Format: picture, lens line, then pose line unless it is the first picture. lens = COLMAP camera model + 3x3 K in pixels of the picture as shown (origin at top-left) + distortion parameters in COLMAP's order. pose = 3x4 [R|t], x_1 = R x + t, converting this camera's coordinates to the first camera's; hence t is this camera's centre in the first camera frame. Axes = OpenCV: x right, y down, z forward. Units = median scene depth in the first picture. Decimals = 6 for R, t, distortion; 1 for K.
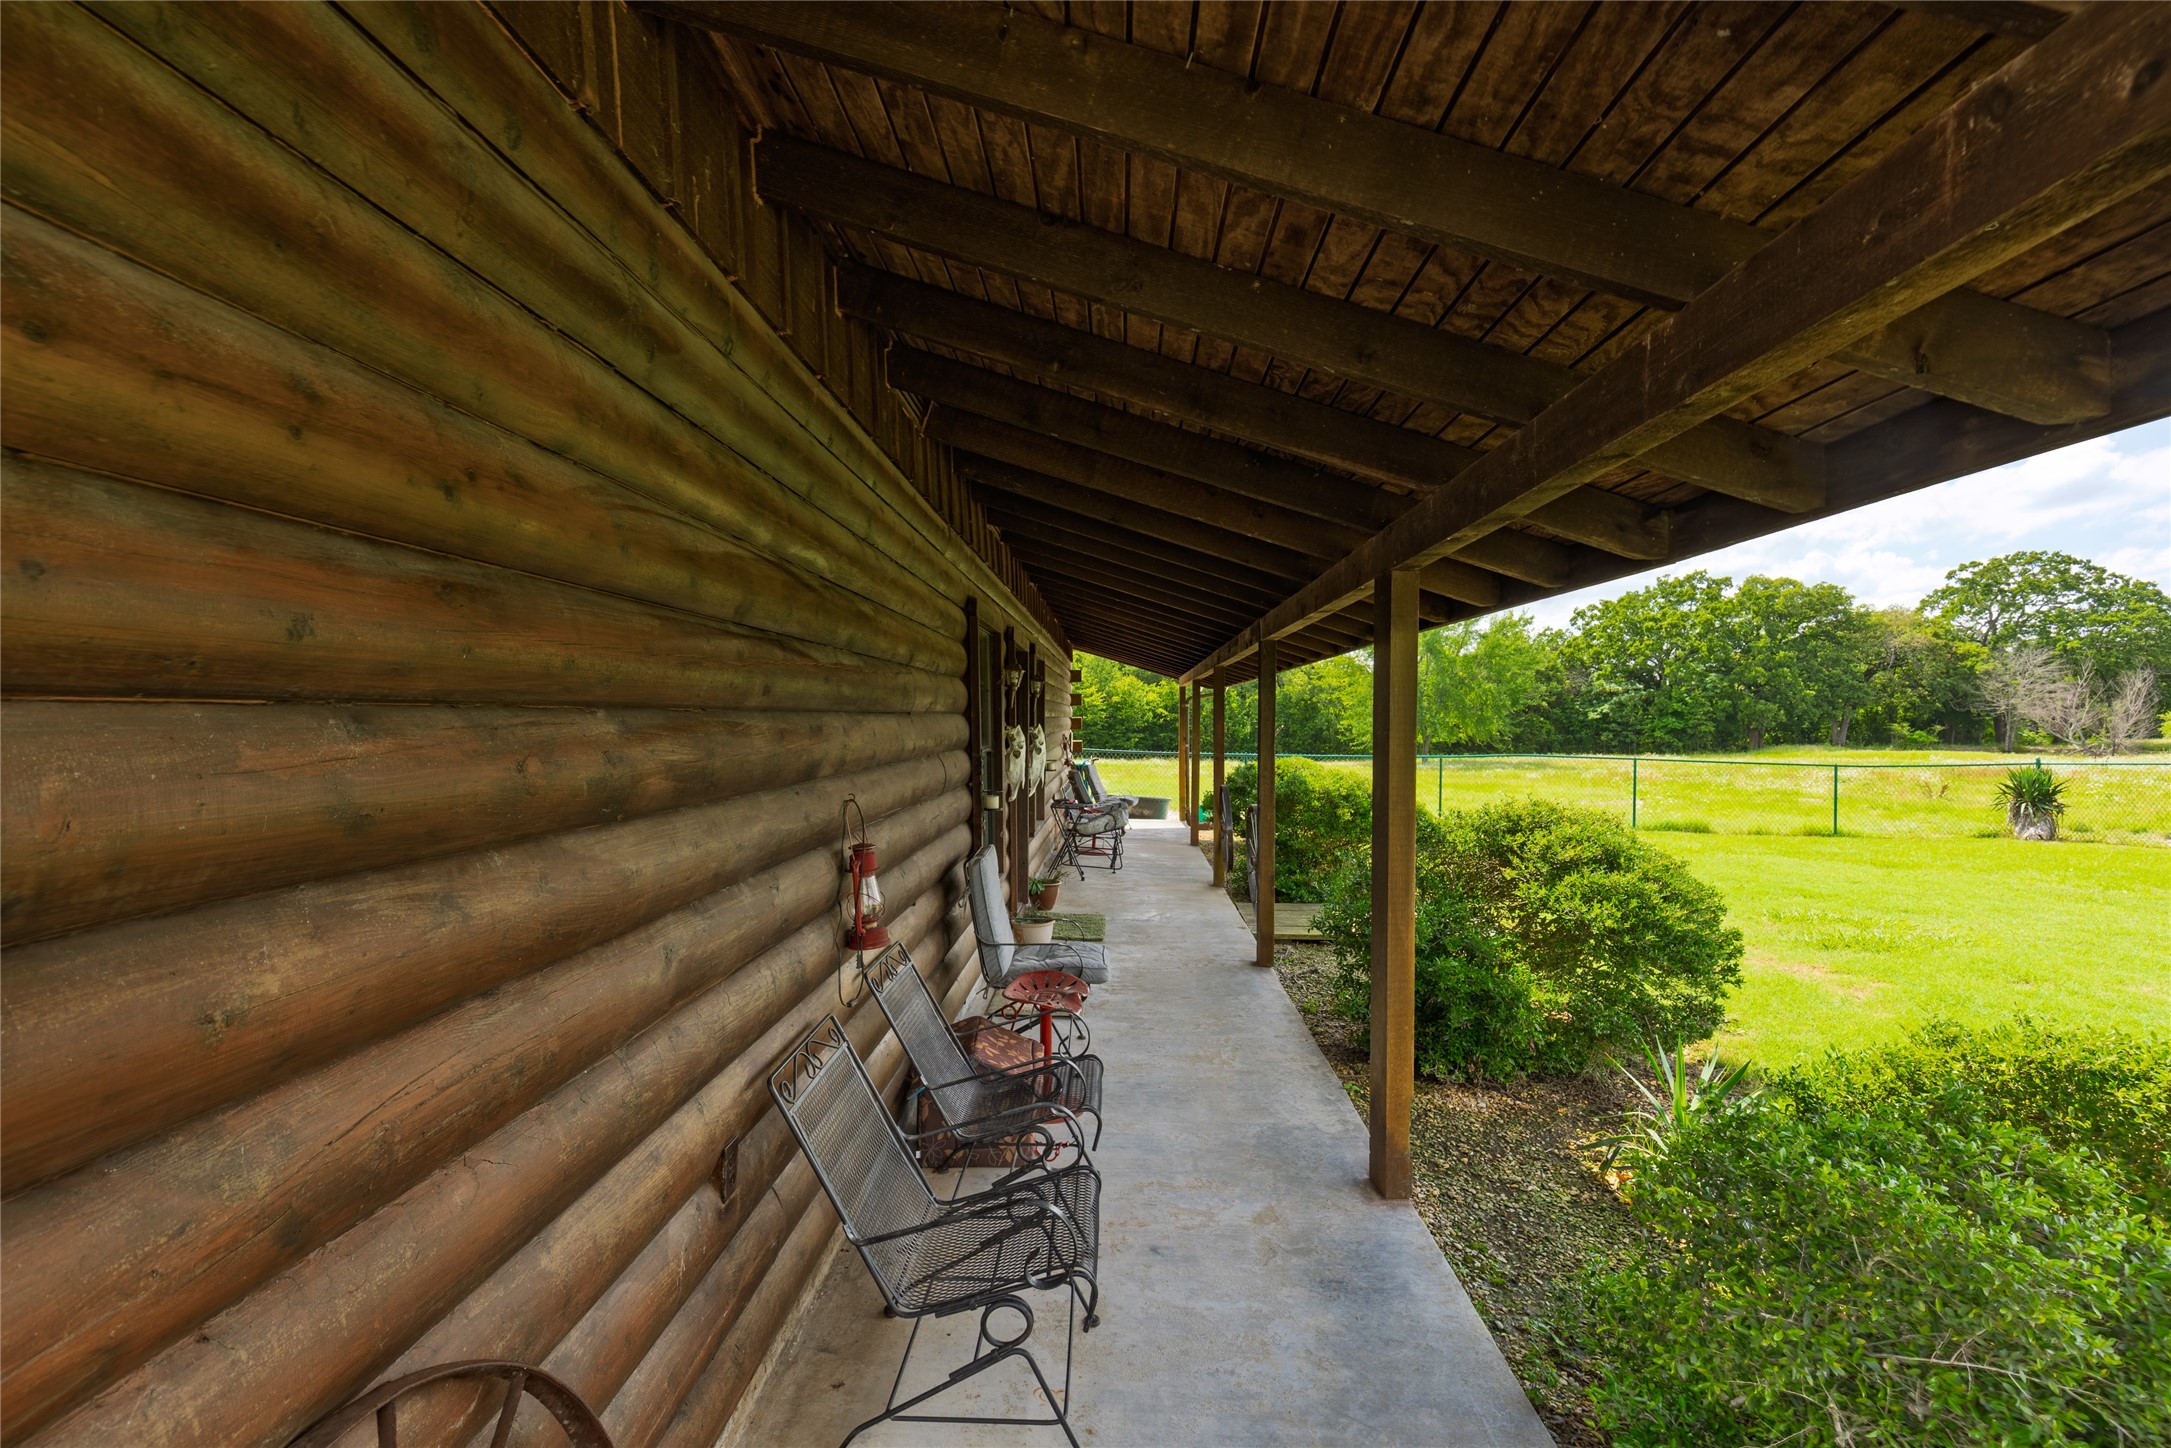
lens RADIAL K [[978.5, 0, 1081.2], [0, 978.5, 723.1], [0, 0, 1]] dist [0.008999, 0.000243]
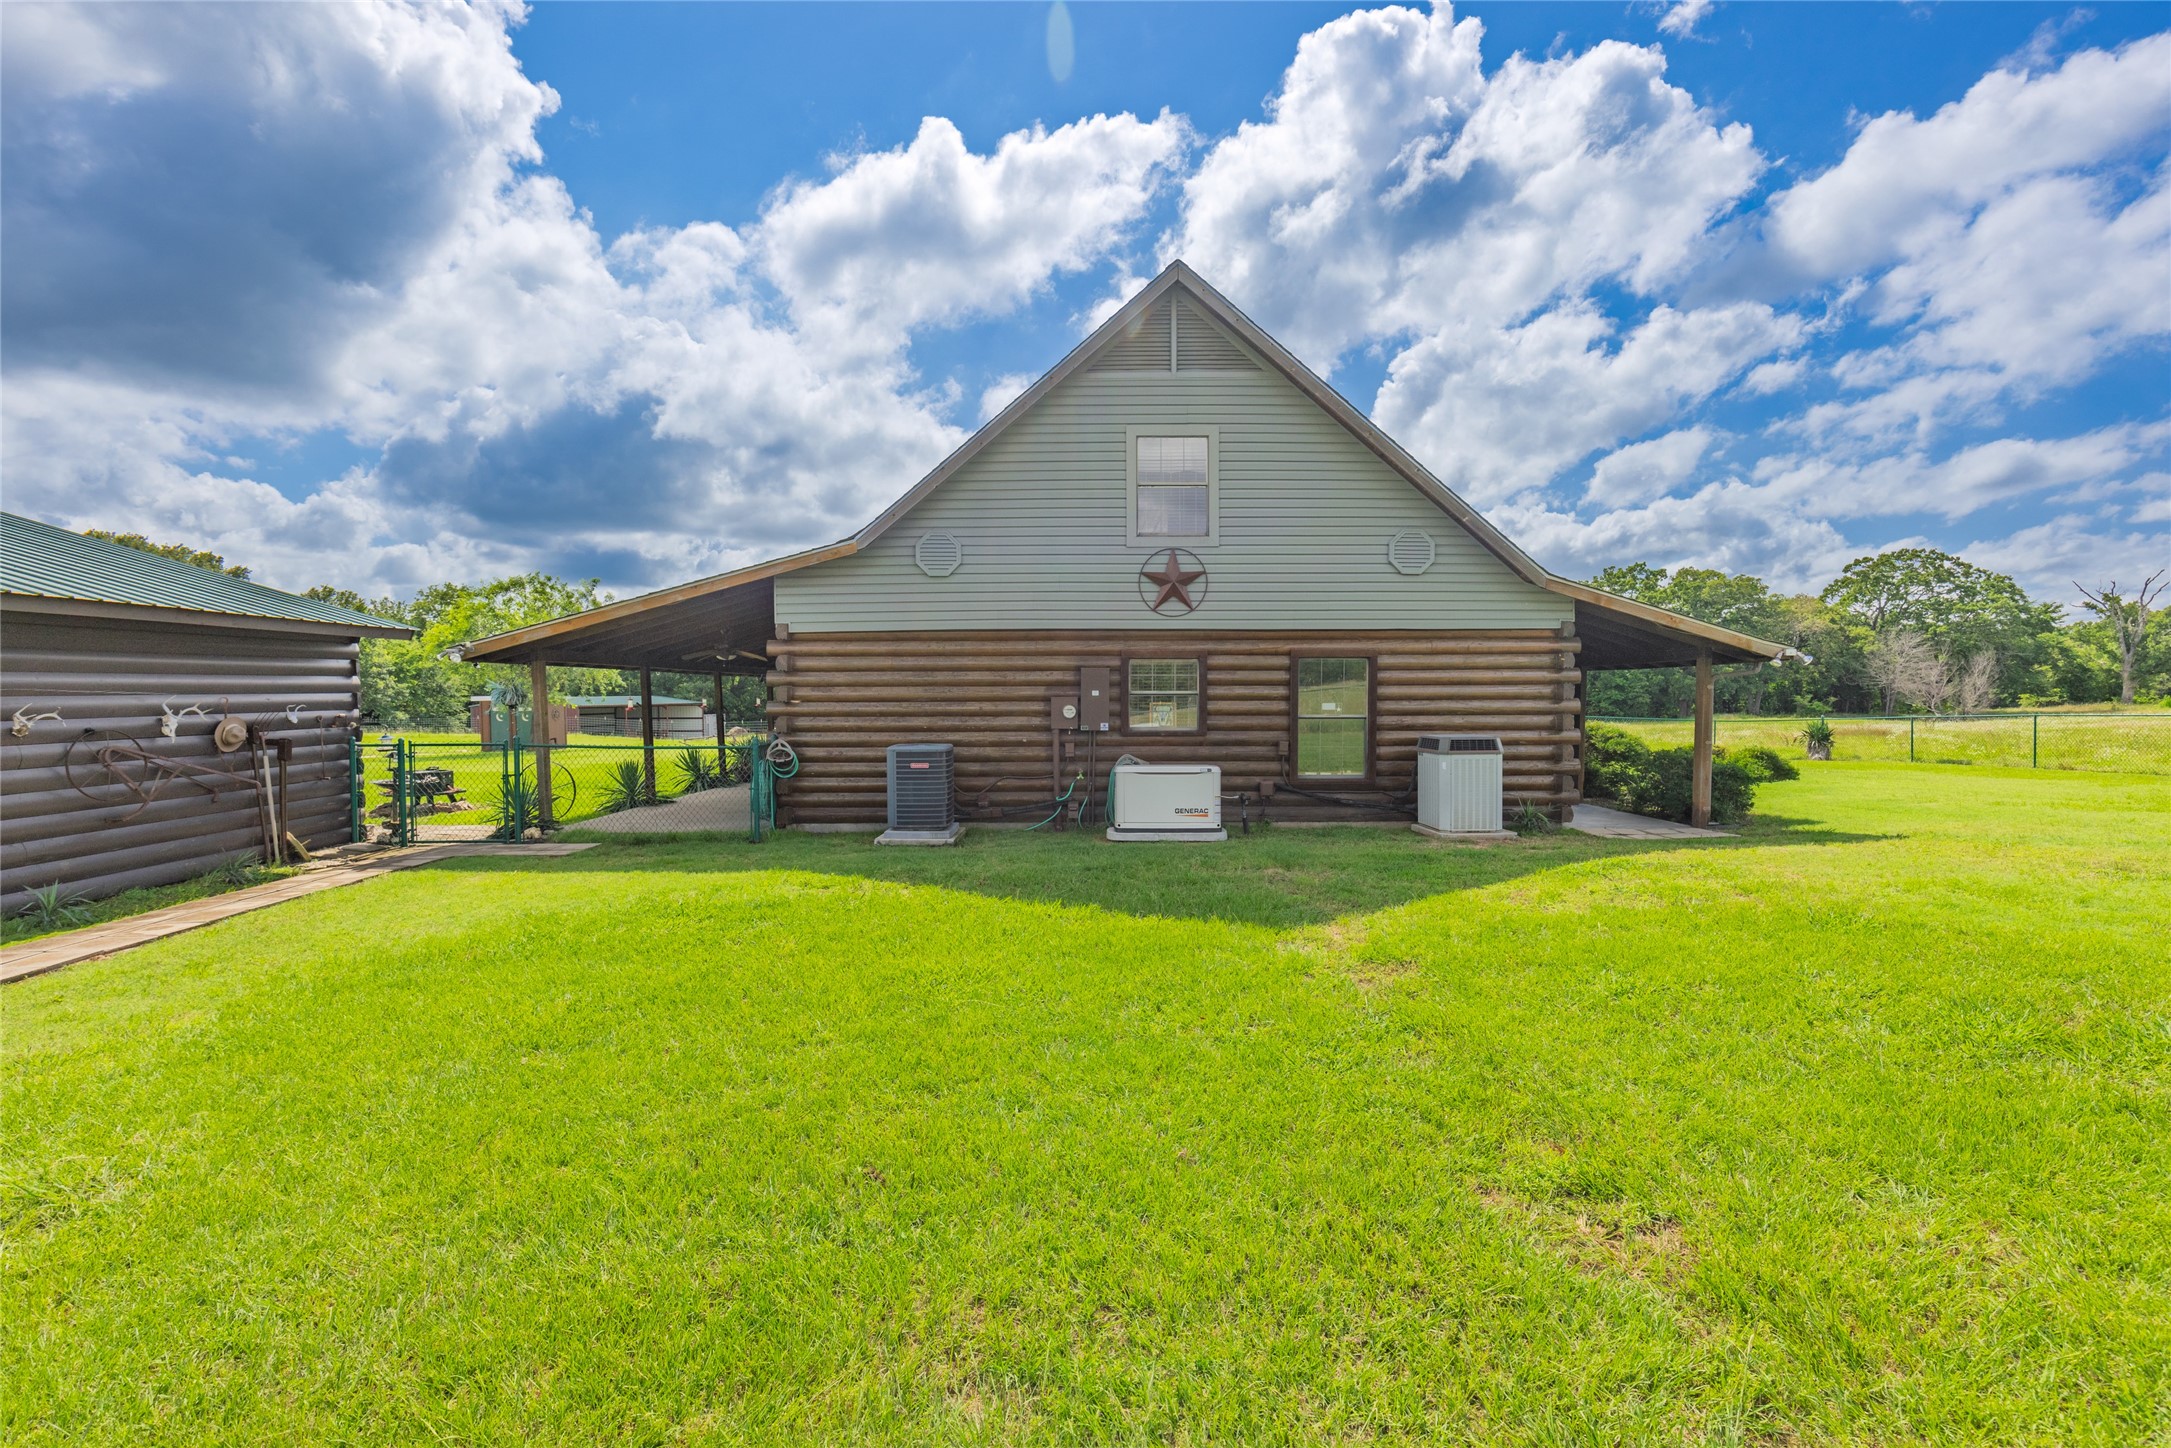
lens RADIAL K [[978.5, 0, 1081.4], [0, 978.5, 721.1], [0, 0, 1]] dist [0.008999, 0.000243]
pose [[0.998874, -0.002560, 0.047381, -0.086572], [0.001317, 0.999654, 0.026258, -0.000887], [-0.047432, -0.026166, 0.998532, -0.134716]]
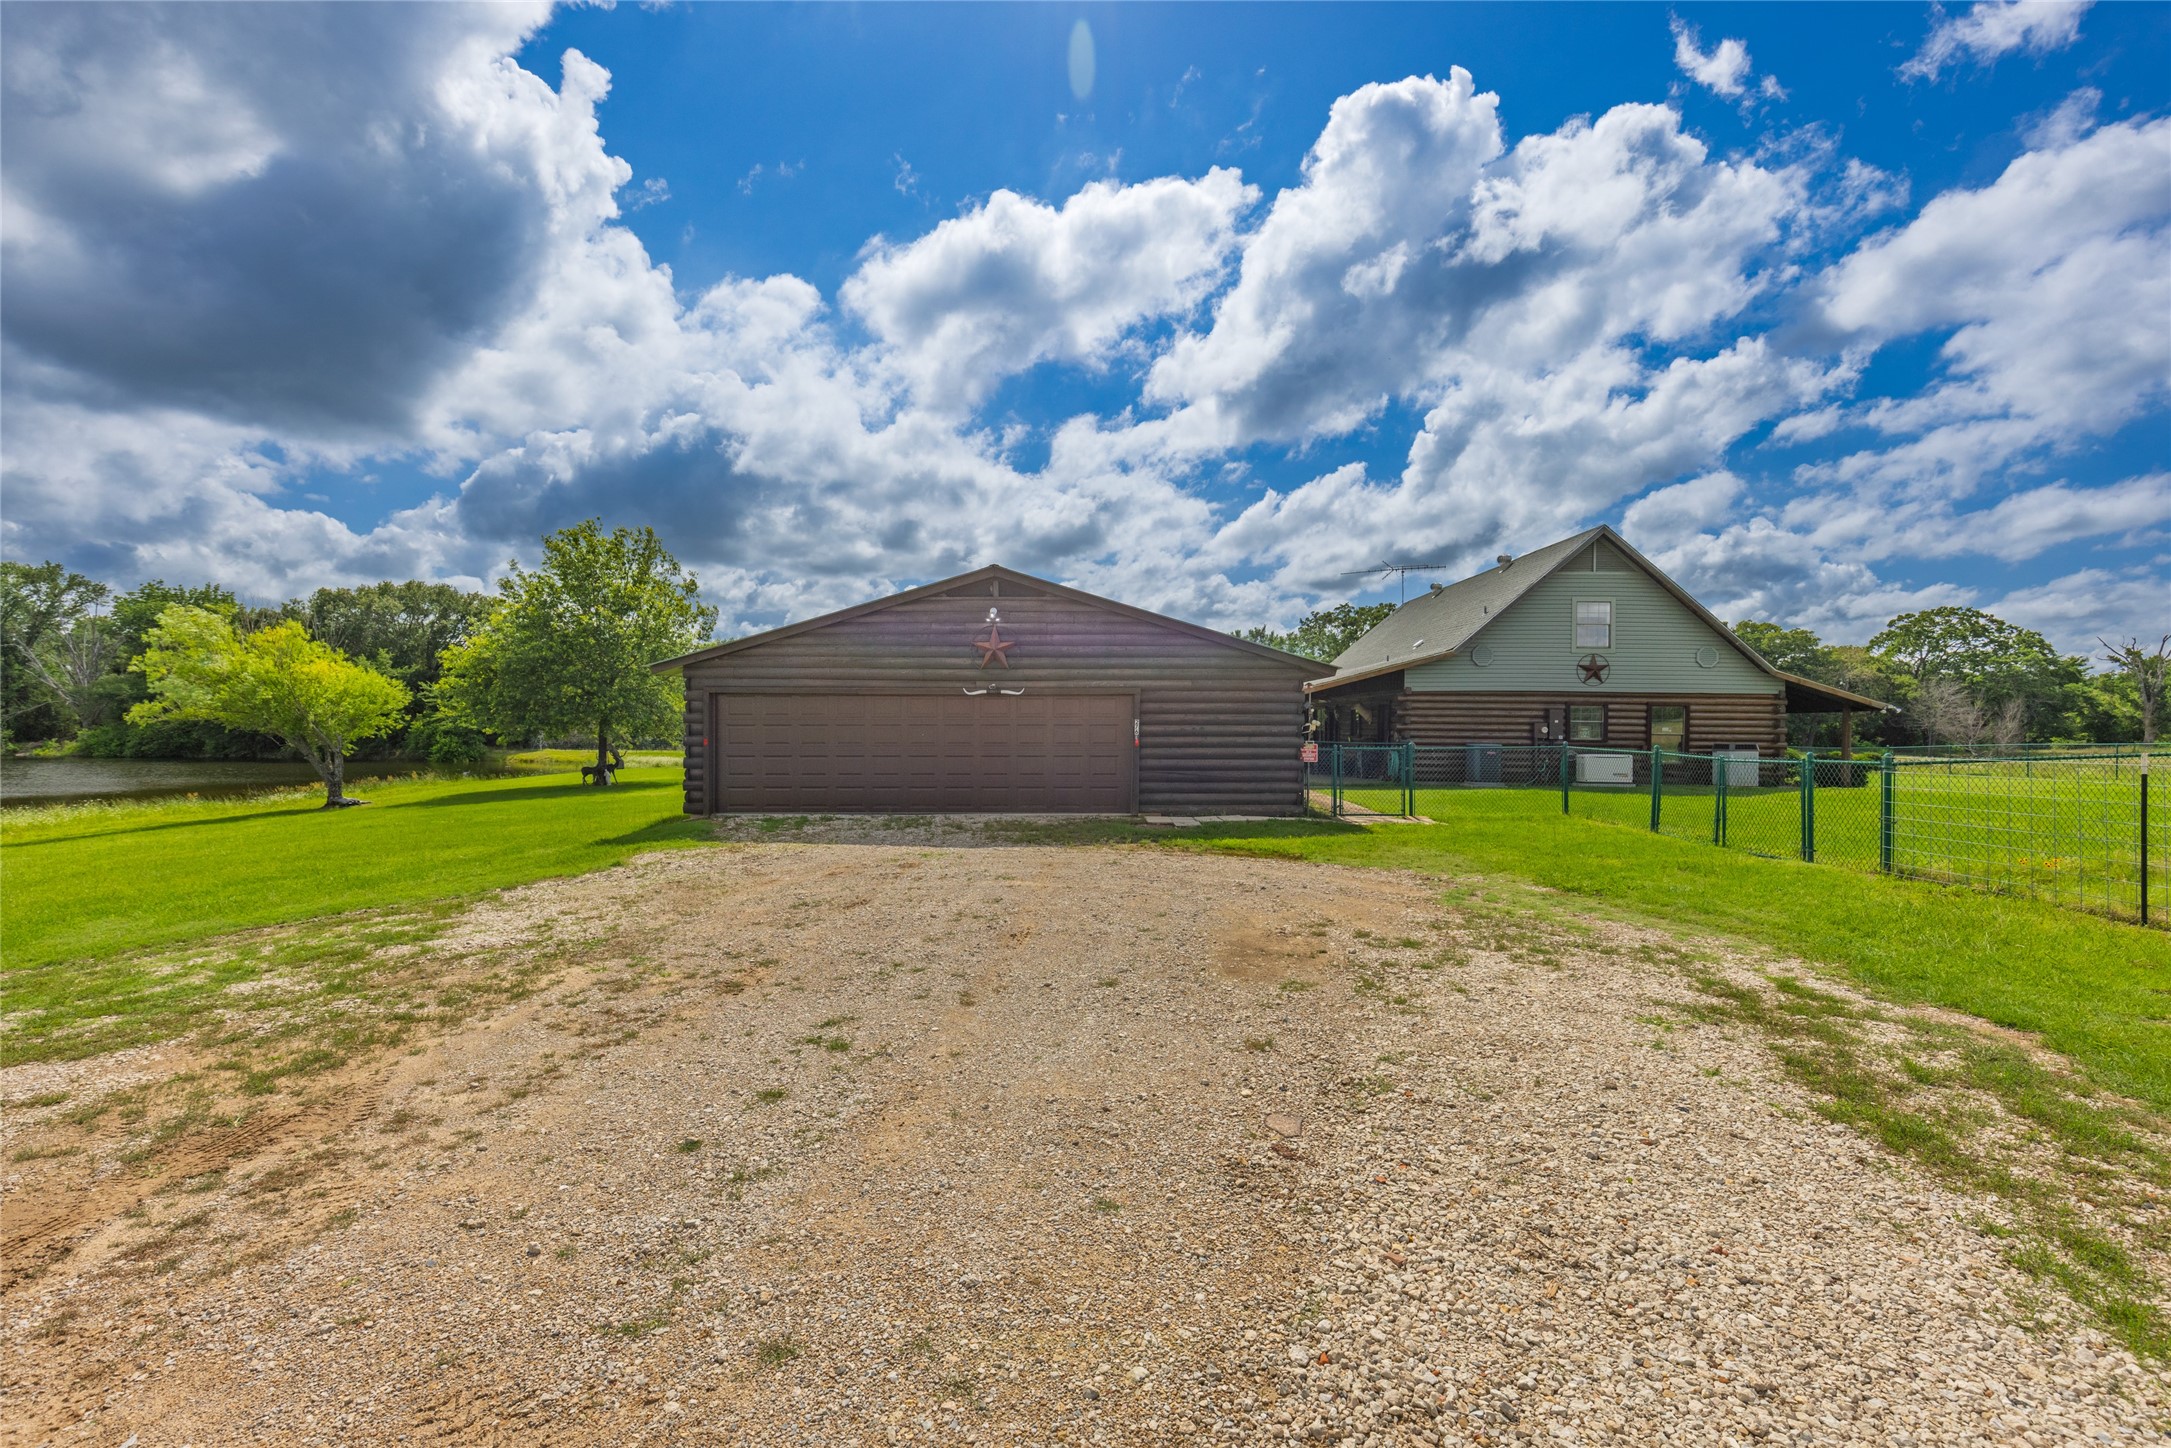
lens RADIAL K [[978.5, 0, 1091.9], [0, 978.5, 725.0], [0, 0, 1]] dist [0.008999, 0.000243]
pose [[0.999482, 0.011557, 0.030023, -0.226510], [-0.011437, 0.999926, -0.004168, 0.002621], [-0.030069, 0.003822, 0.999541, -0.286397]]
